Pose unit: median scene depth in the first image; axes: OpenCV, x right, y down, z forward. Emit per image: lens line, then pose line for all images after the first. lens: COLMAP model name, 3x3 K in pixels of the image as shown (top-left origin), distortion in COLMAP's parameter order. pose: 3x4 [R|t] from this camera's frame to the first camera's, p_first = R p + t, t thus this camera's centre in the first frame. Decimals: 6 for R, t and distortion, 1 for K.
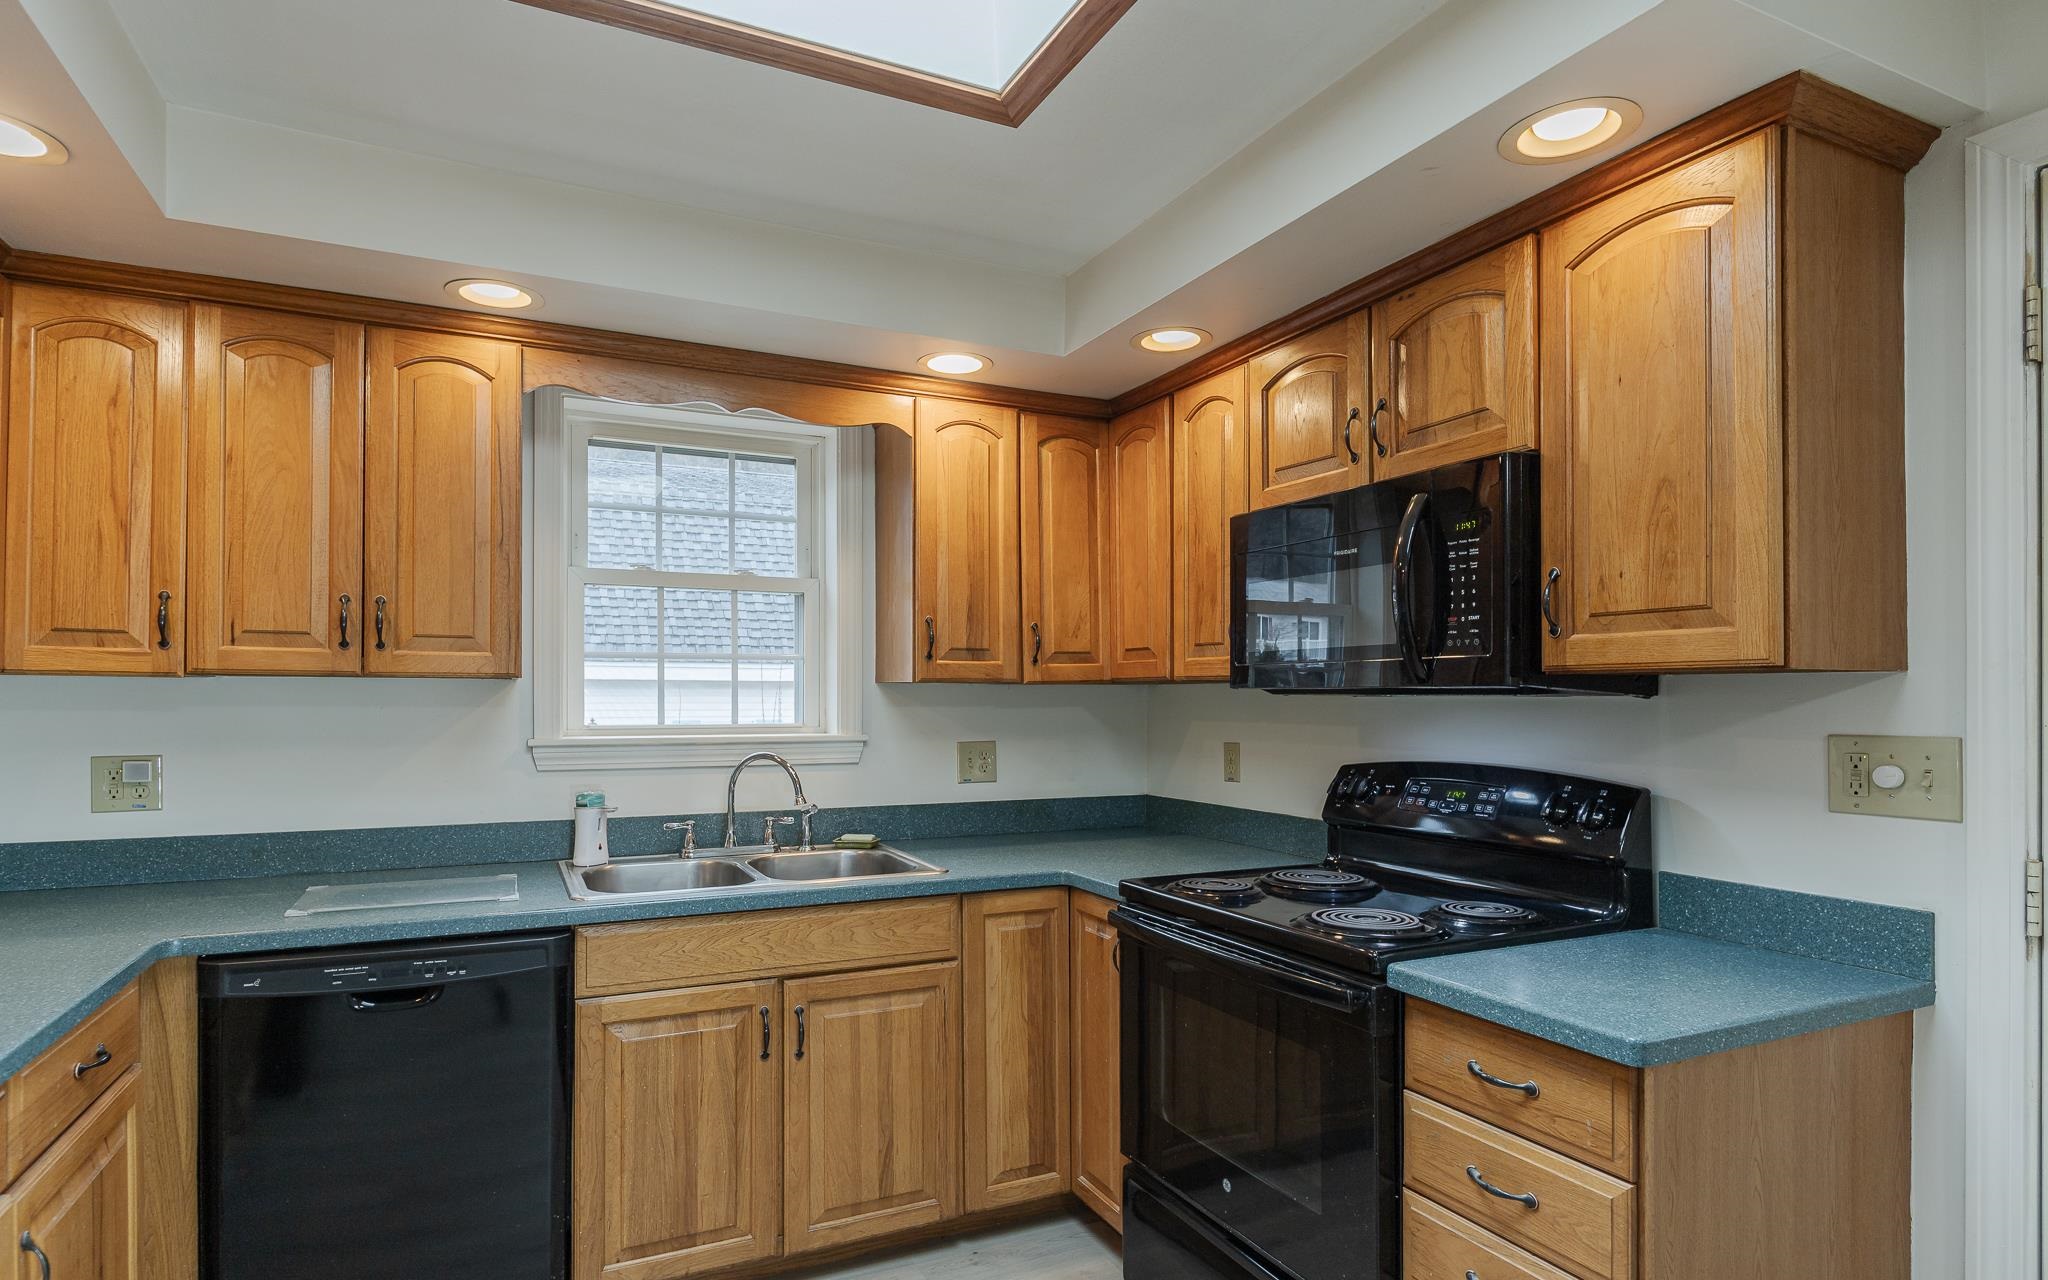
lens RADIAL K [[1052.8, 0, 961.3], [0, 1052.8, 692.2], [0, 0, 1]] dist [0.001111, 0.000222]
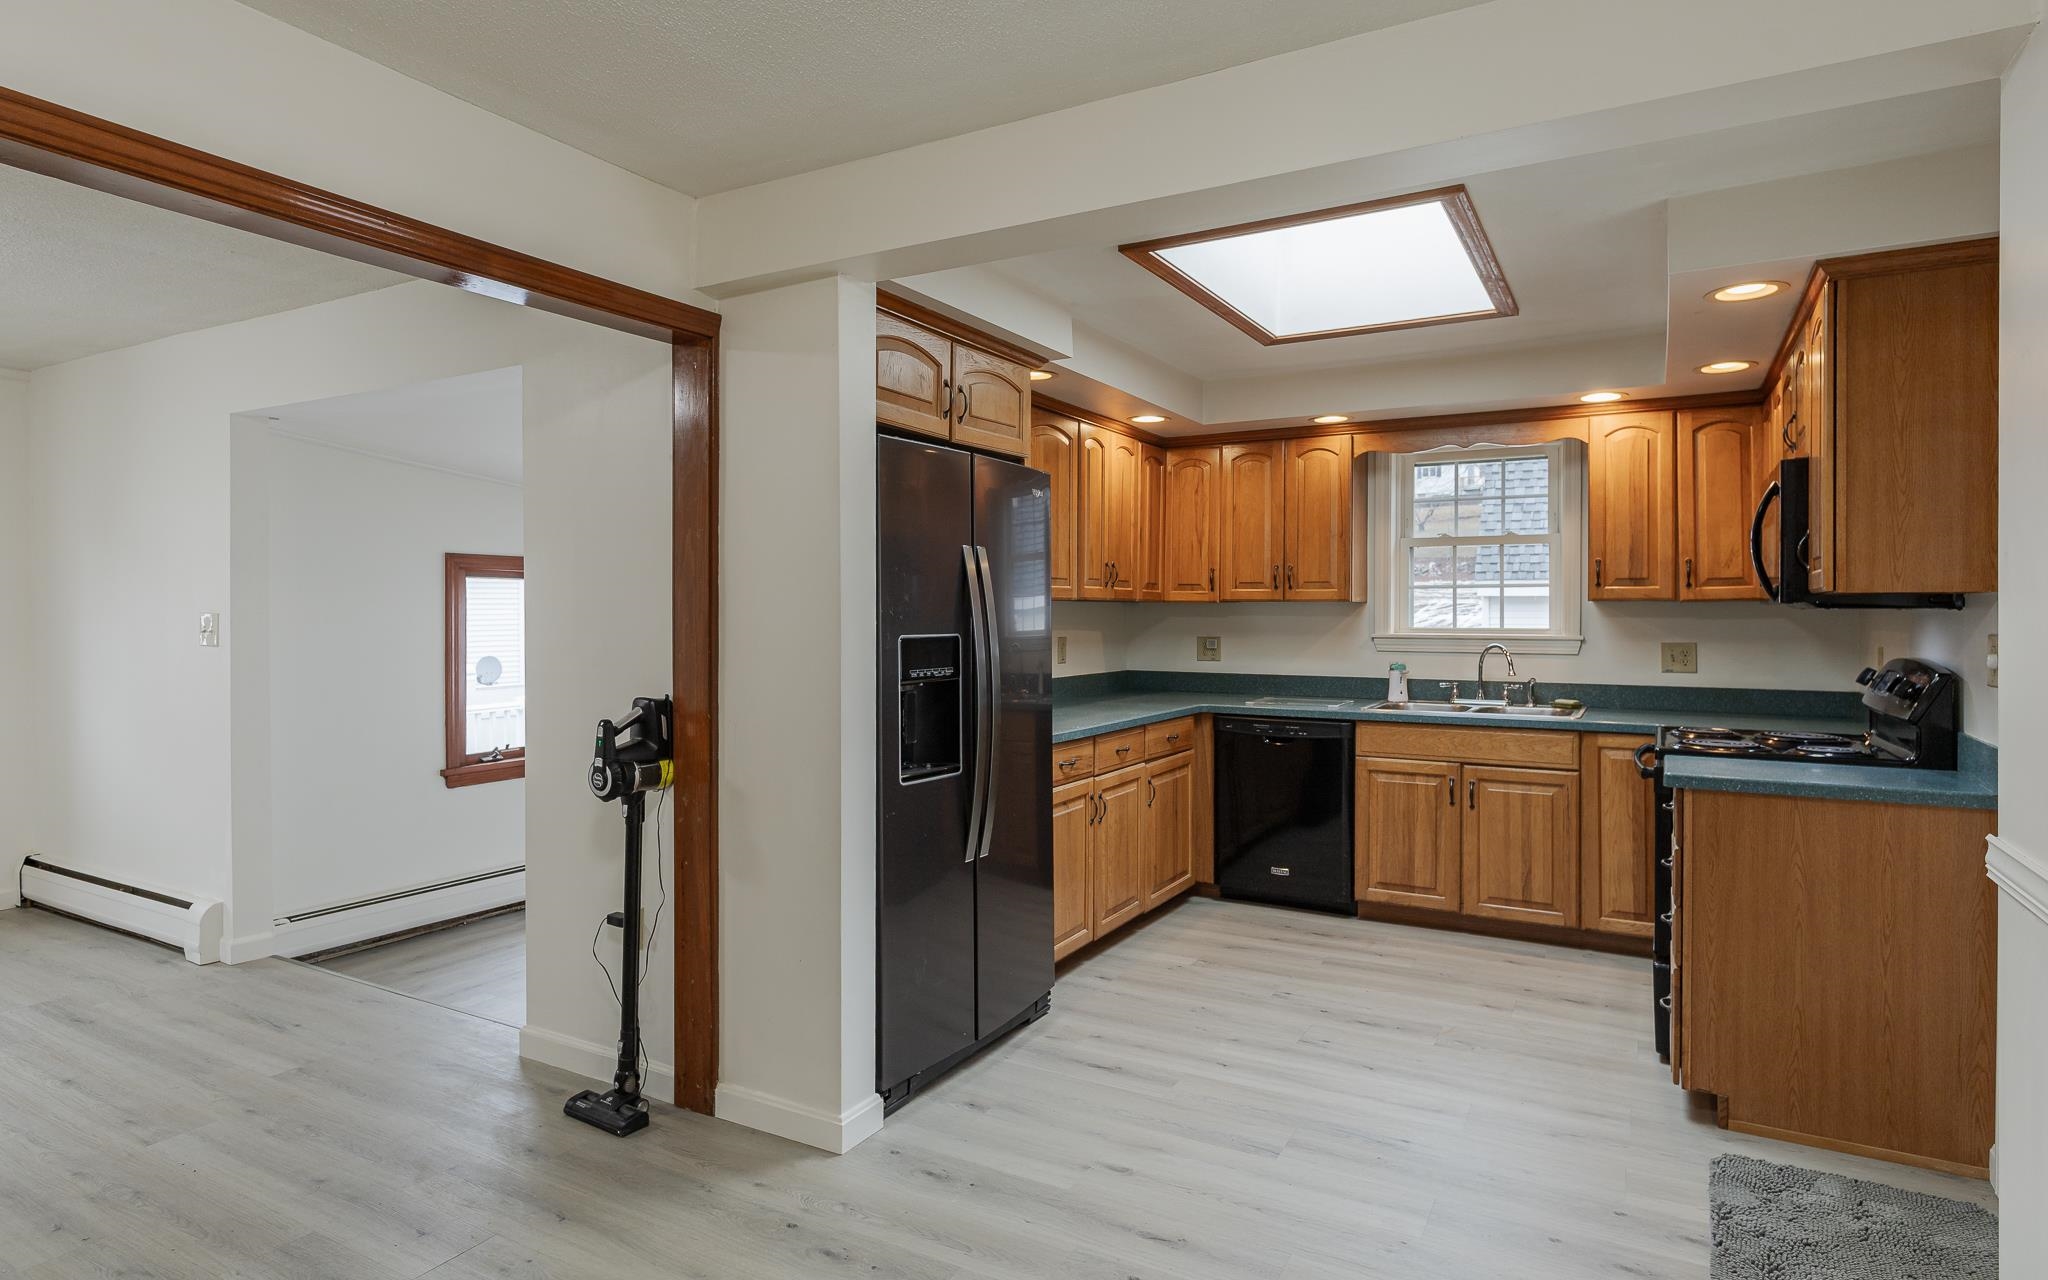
lens RADIAL K [[1093.4, 0, 1057.4], [0, 1093.4, 611.9], [0, 0, 1]] dist [-0.000436, -0.000676]
pose [[0.605649, -0.002414, -0.795728, 0.899141], [0.003875, 0.999992, -0.000085, 0.003729], [0.795722, -0.003032, 0.605654, -0.702461]]
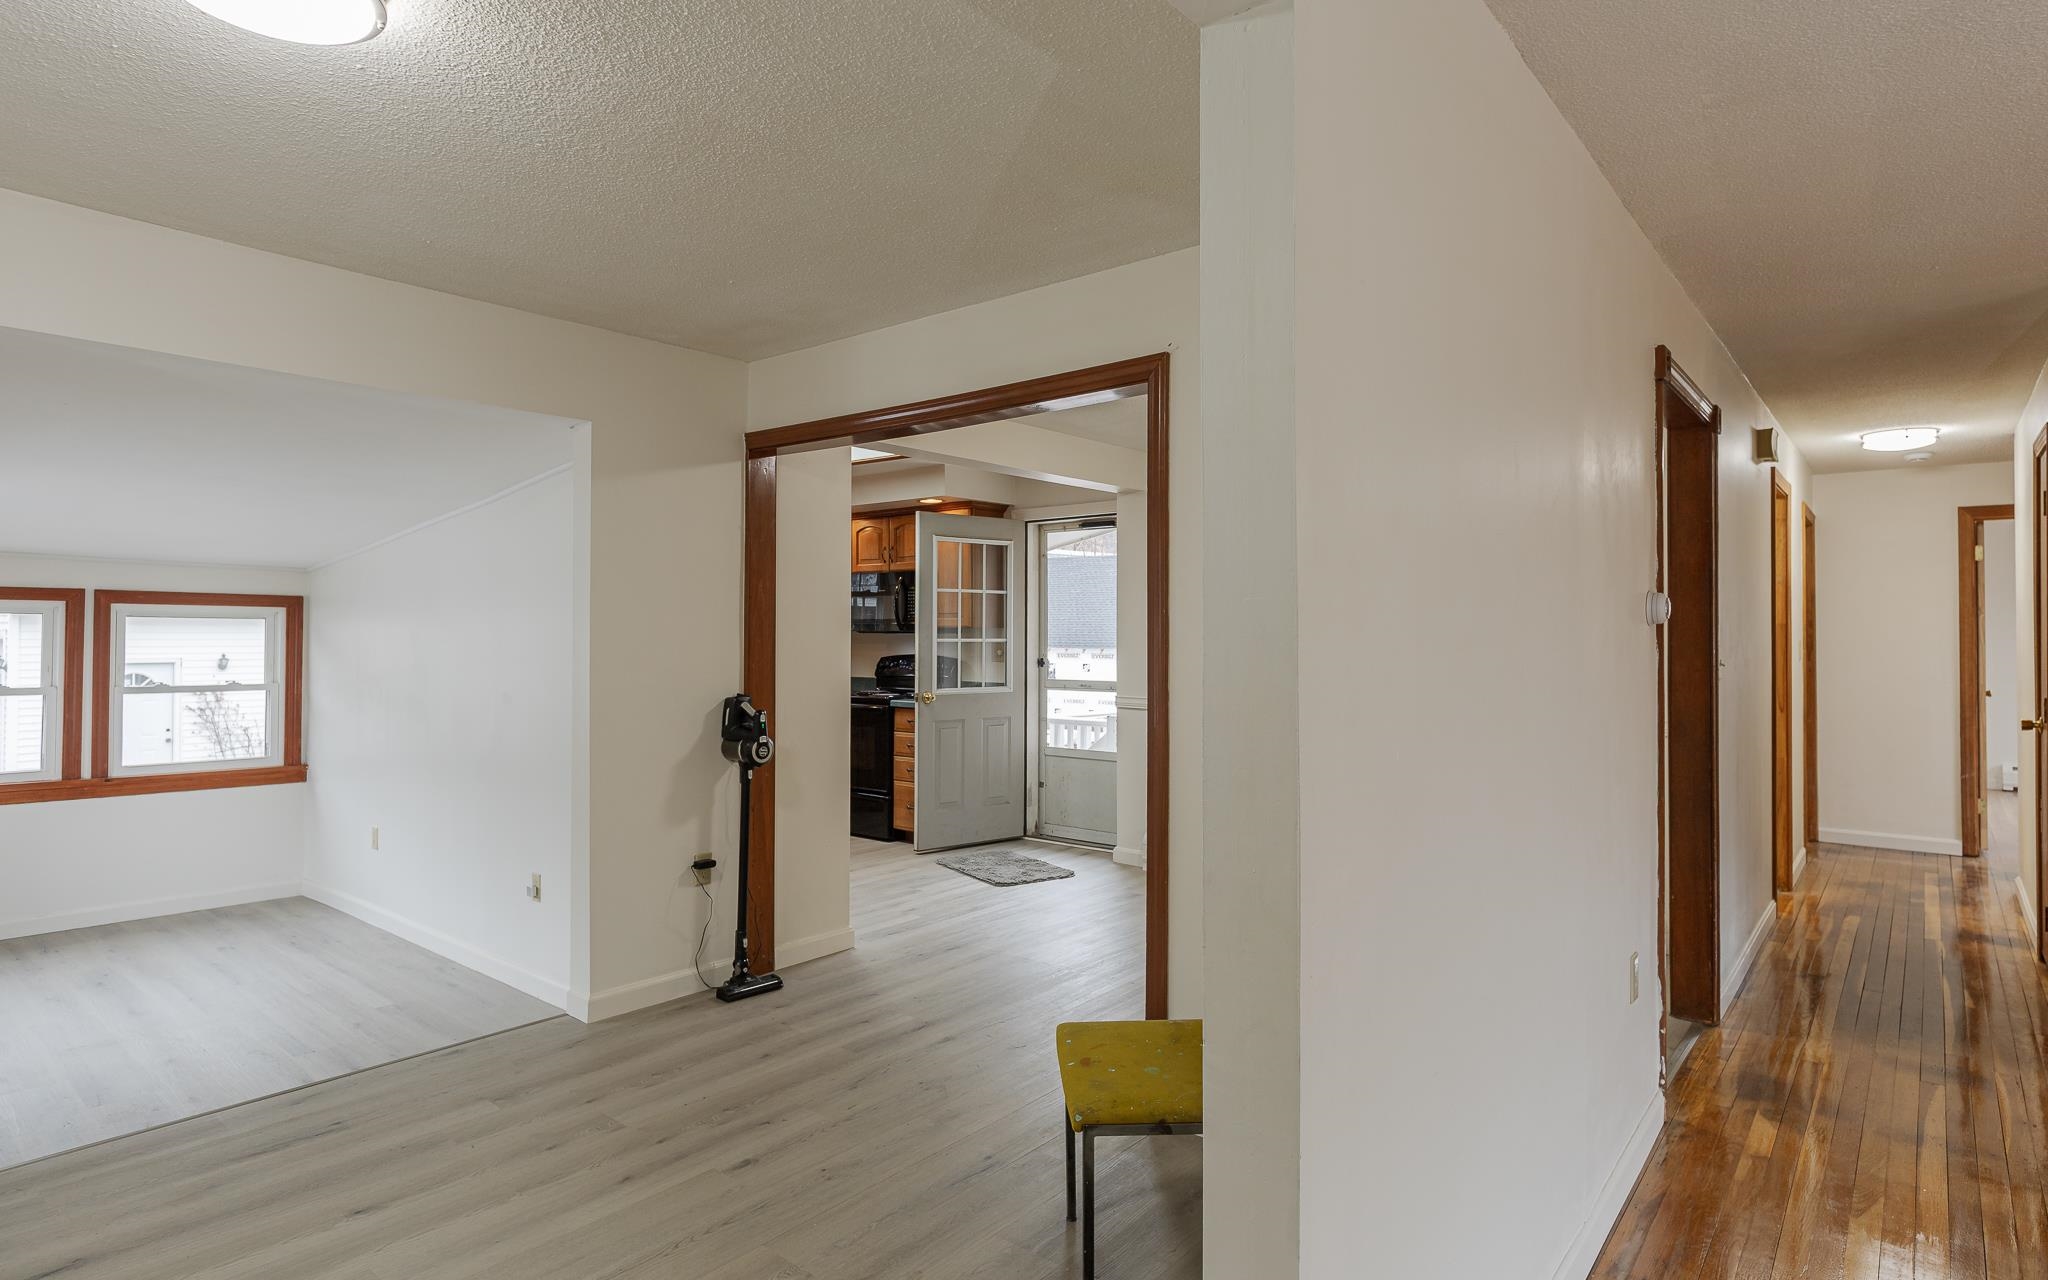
lens RADIAL K [[1082.6, 0, 1016.4], [0, 1082.6, 610.1], [0, 0, 1]] dist [0.001861, 0.000262]
pose [[0.895448, 0.011054, 0.445029, -0.706534], [-0.003338, 0.999830, -0.018119, -0.008911], [-0.445154, 0.014739, 0.895333, -2.050025]]
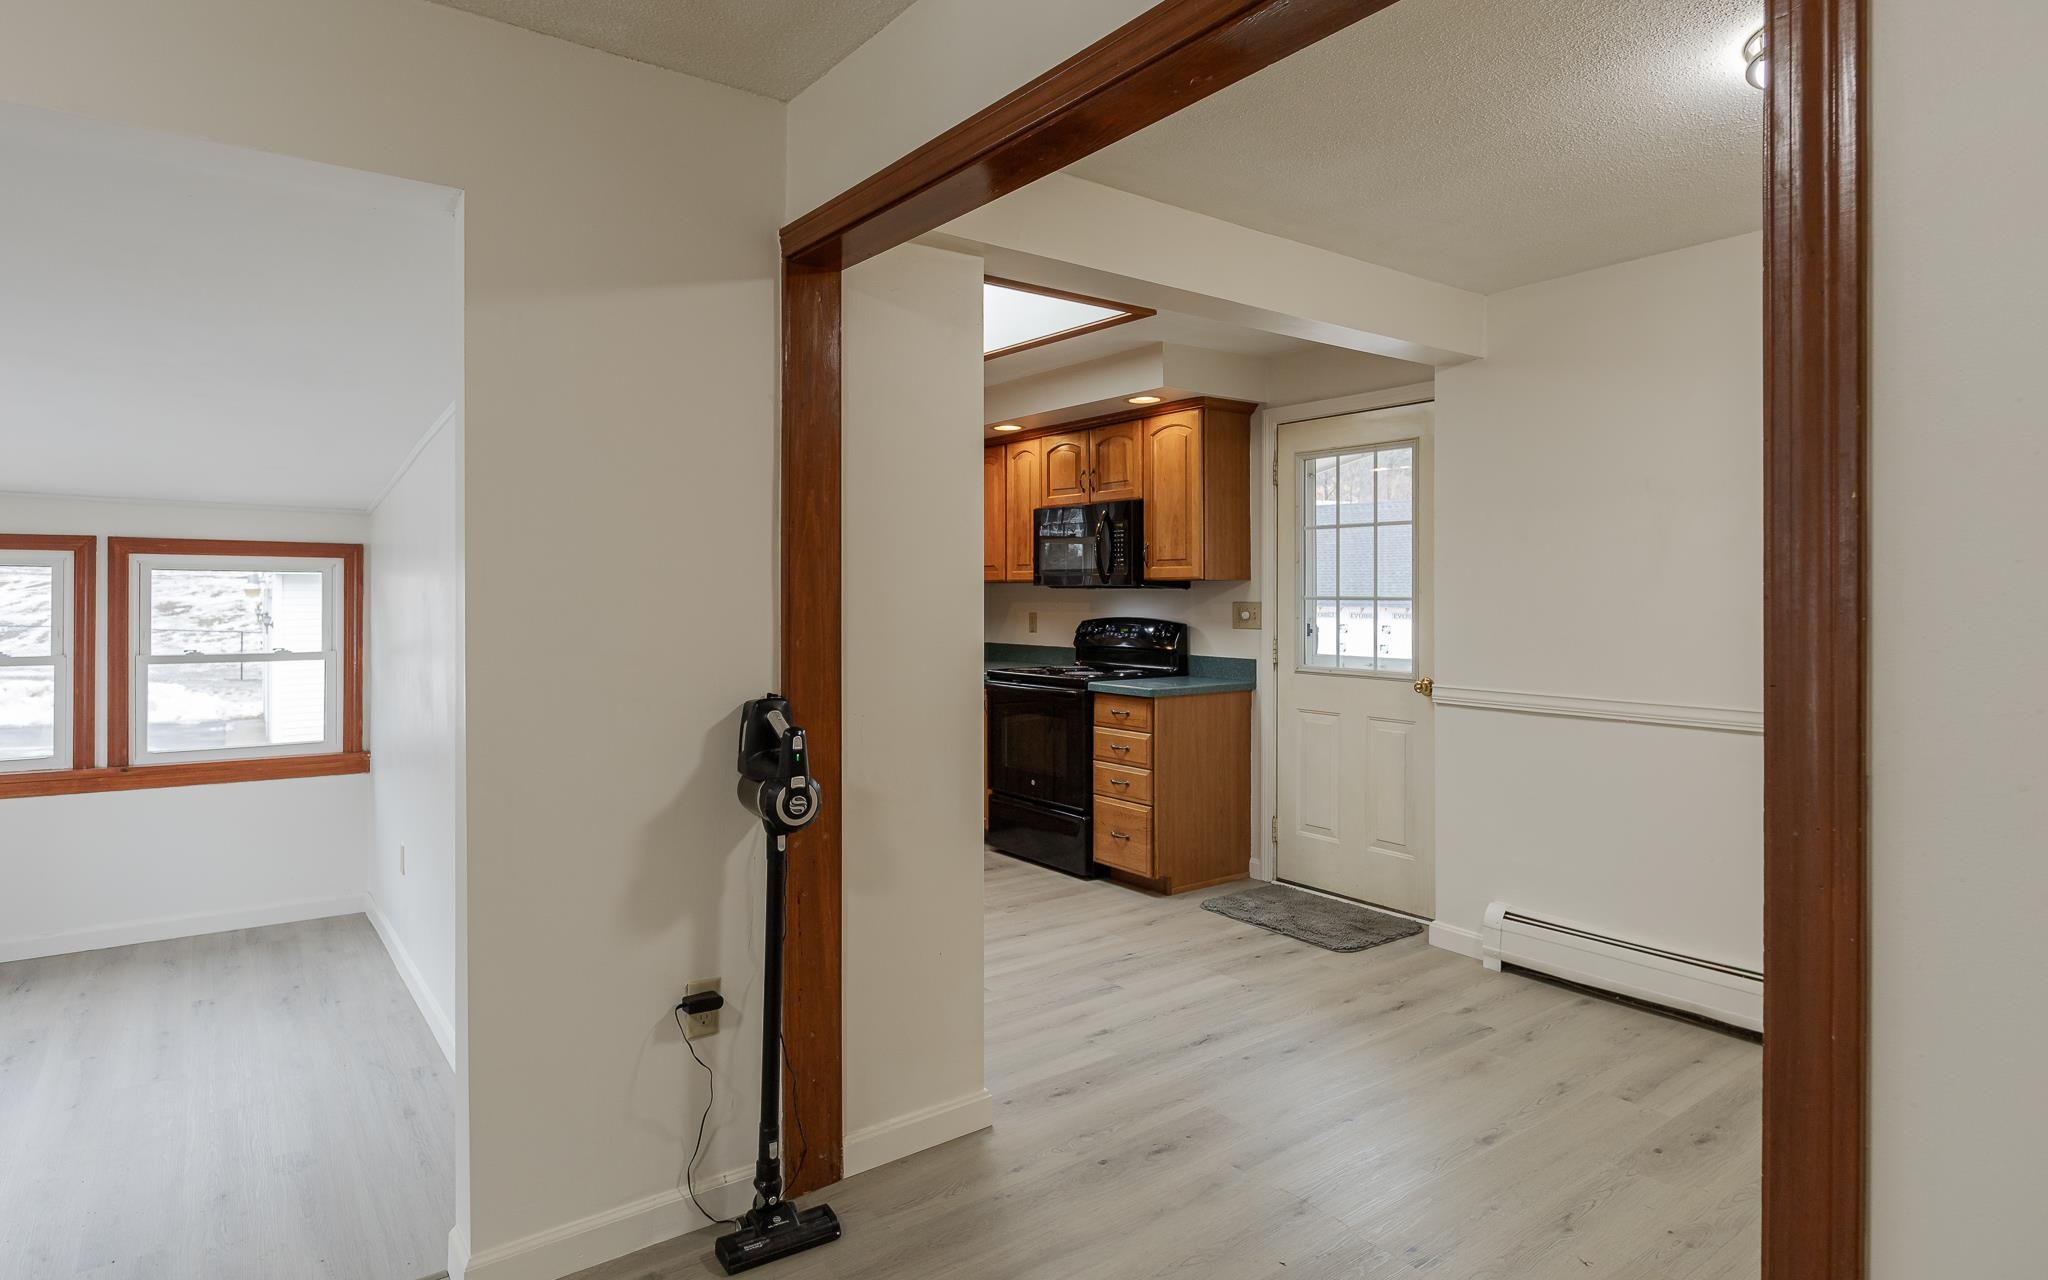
lens RADIAL K [[1097.6, 0, 985.7], [0, 1097.6, 579.7], [0, 0, 1]] dist [-0.001096, -0.000835]
pose [[0.976958, 0.001654, 0.213425, -0.355070], [-0.000249, 0.999978, -0.006607, -0.000941], [-0.213431, 0.006401, 0.976937, -1.308096]]
